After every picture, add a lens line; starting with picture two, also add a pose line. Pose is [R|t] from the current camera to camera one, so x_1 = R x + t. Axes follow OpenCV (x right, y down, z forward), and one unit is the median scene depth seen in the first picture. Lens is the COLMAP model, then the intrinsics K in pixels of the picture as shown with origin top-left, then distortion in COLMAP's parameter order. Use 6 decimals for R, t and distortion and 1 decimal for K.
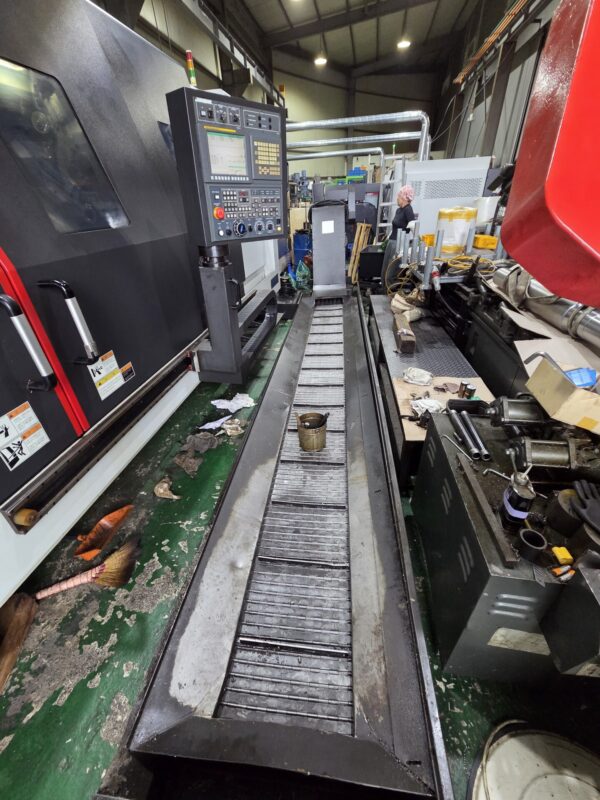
lens RADIAL K [[327.5, 0, 297.9], [0, 327.5, 402.1], [0, 0, 1]] dist [0.002507, -0.001000]
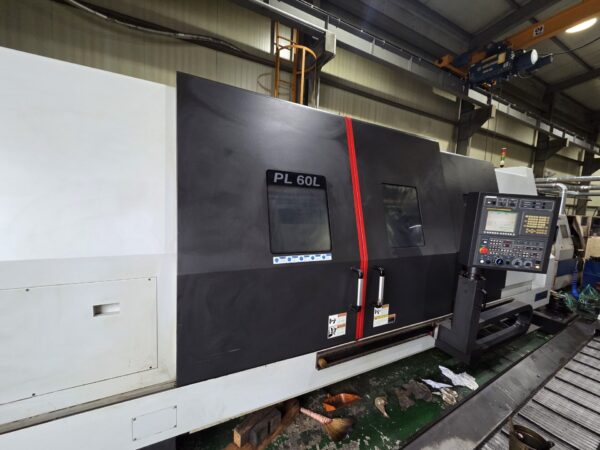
lens RADIAL K [[245.7, 0, 302.9], [0, 245.7, 226.7], [0, 0, 1]] dist [0.002507, -0.001000]
pose [[0.609331, 0.147641, -0.779049, 0.125925], [-0.482737, 0.848515, -0.216765, 0.004395], [0.629031, 0.508158, 0.588299, -0.284177]]
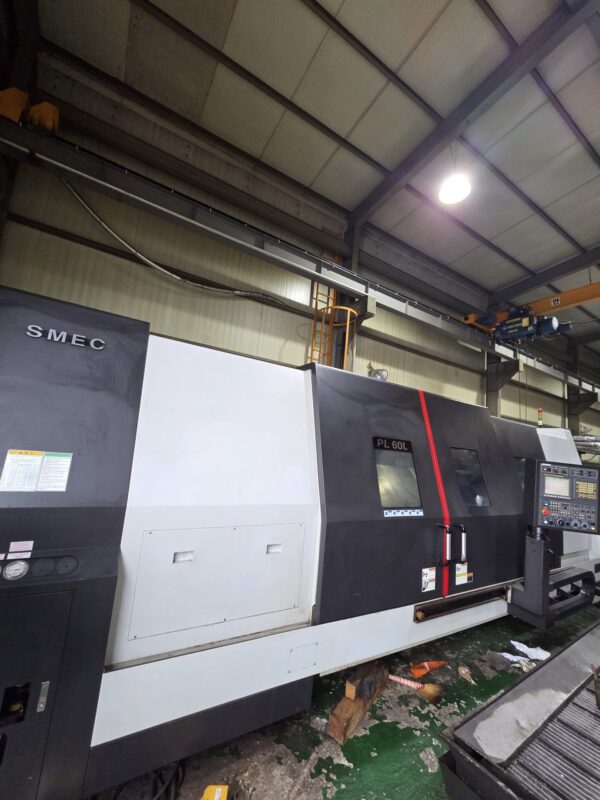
lens RADIAL K [[327.5, 0, 297.9], [0, 327.5, 402.1], [0, 0, 1]] dist [0.002507, -0.001000]
pose [[0.653999, -0.000157, -0.756496, 0.214063], [-0.498070, 0.752587, -0.430743, 0.391311], [0.569396, 0.658493, 0.492113, -0.978948]]
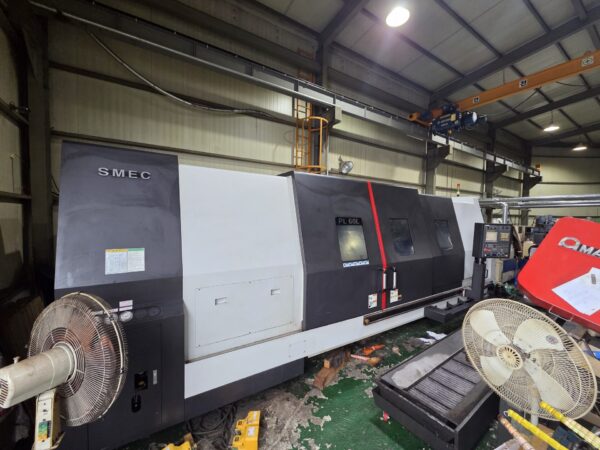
lens RADIAL K [[245.7, 0, 302.9], [0, 245.7, 226.7], [0, 0, 1]] dist [0.002507, -0.001000]
pose [[0.680127, 0.086397, -0.727985, 0.405817], [-0.429012, 0.852139, -0.299678, 0.361427], [0.594454, 0.516134, 0.616629, -1.102719]]
